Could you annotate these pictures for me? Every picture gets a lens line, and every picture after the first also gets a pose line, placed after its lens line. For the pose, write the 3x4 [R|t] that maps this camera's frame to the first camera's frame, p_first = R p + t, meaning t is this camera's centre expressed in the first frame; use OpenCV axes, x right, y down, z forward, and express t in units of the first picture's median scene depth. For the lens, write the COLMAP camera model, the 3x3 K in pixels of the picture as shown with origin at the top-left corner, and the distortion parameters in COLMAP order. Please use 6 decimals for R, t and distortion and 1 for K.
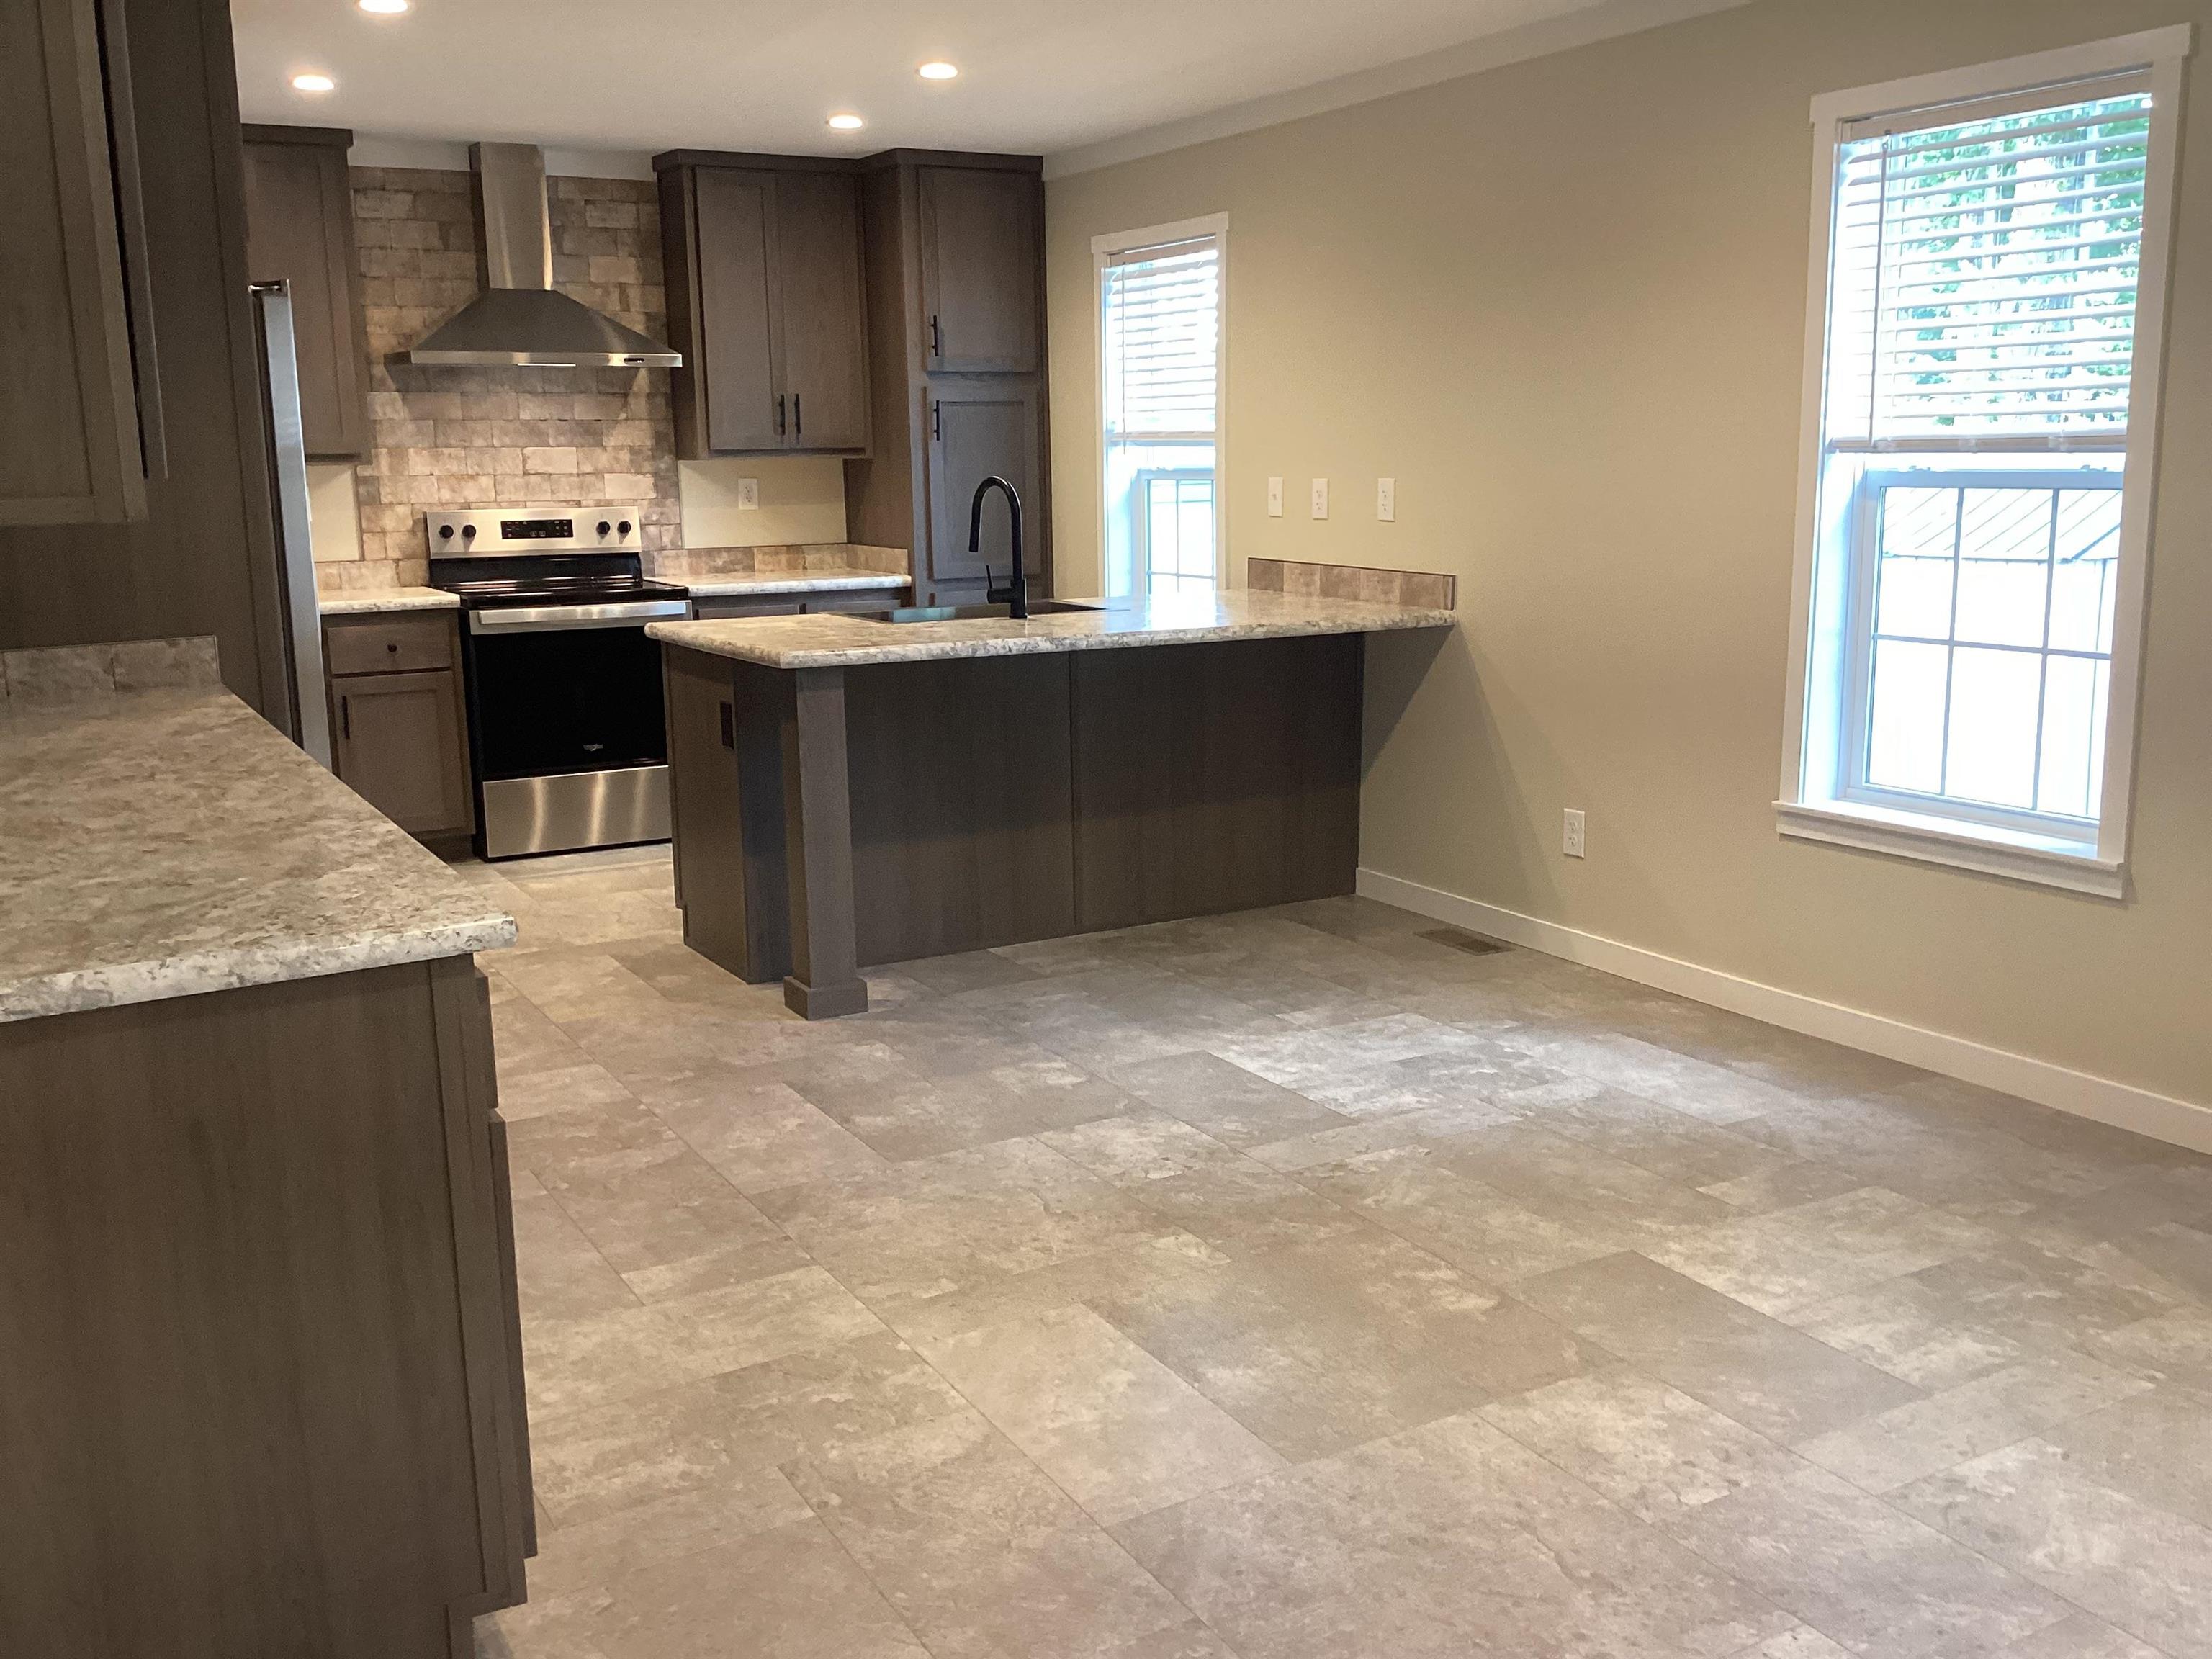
lens RADIAL K [[2004.2, 0, 1122.6], [0, 2004.2, 841.4], [0, 0, 1]] dist [0.041468, 0.000000]
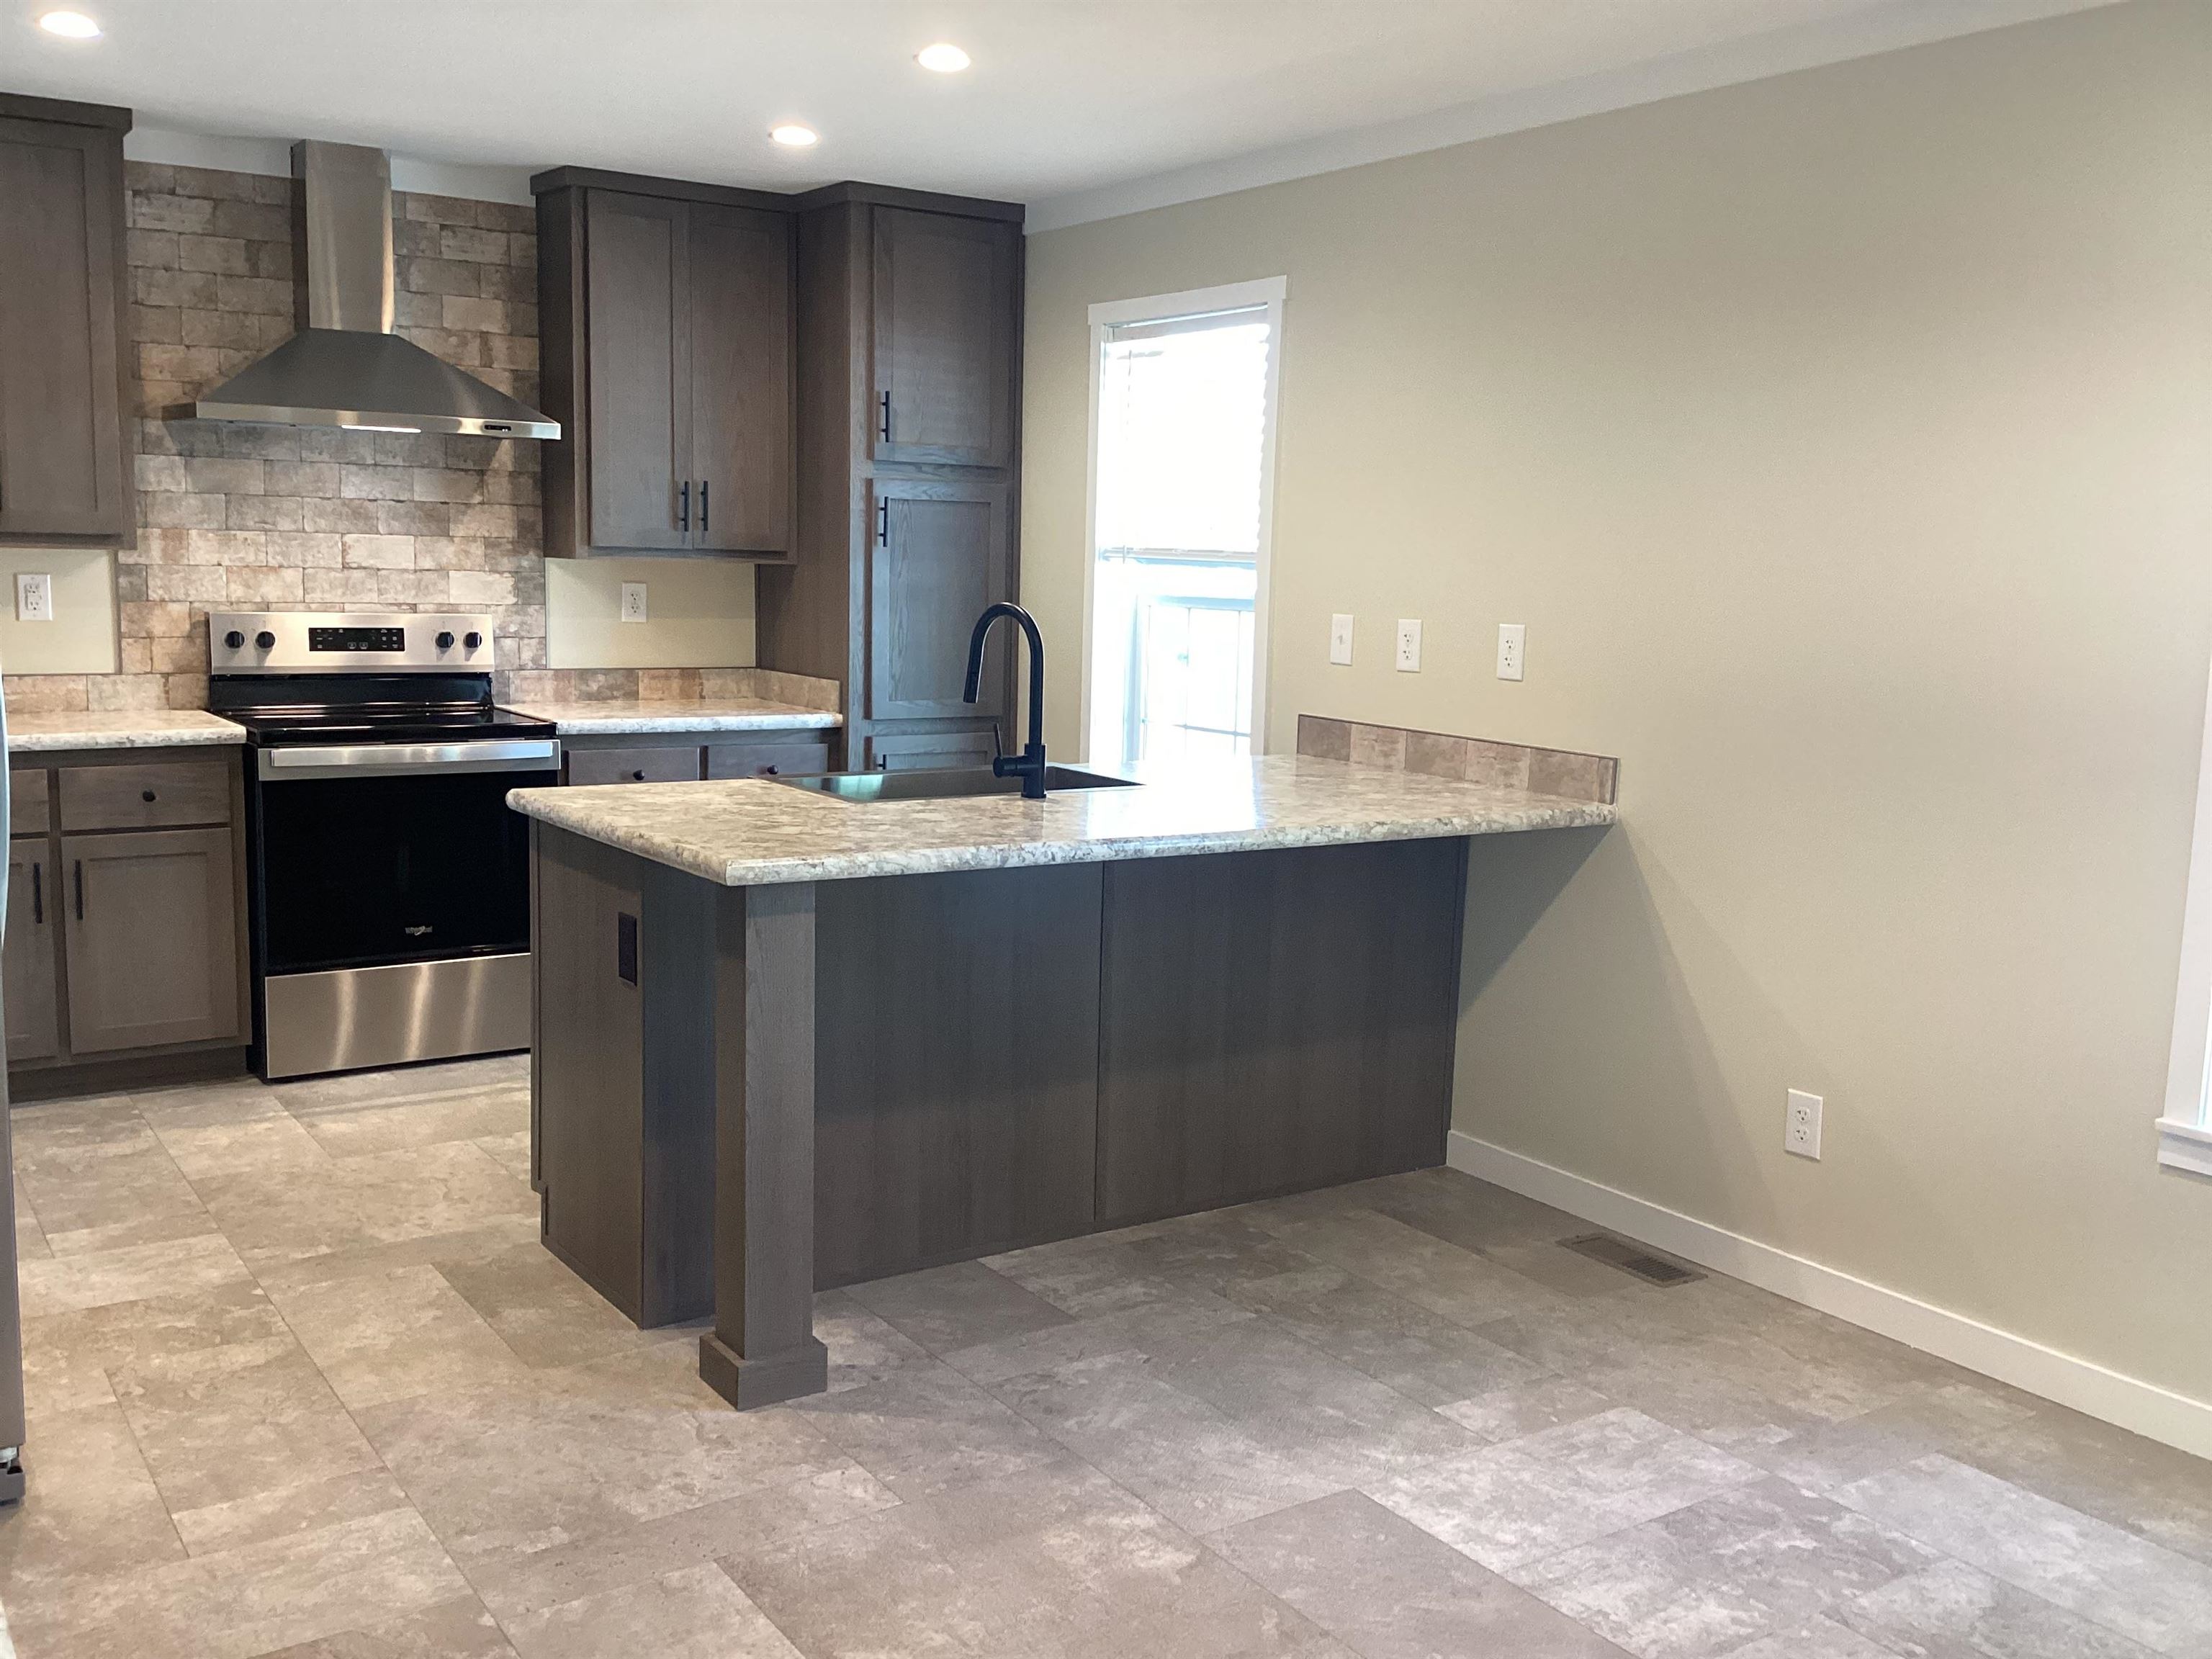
lens RADIAL K [[2004.2, 0, 1100.1], [0, 2004.2, 823.0], [0, 0, 1]] dist [0.041468, 0.000000]
pose [[0.996694, 0.031280, 0.074980, -0.072498], [-0.026676, 0.997742, -0.061635, -0.051405], [-0.076739, 0.059431, 0.995278, 0.245591]]
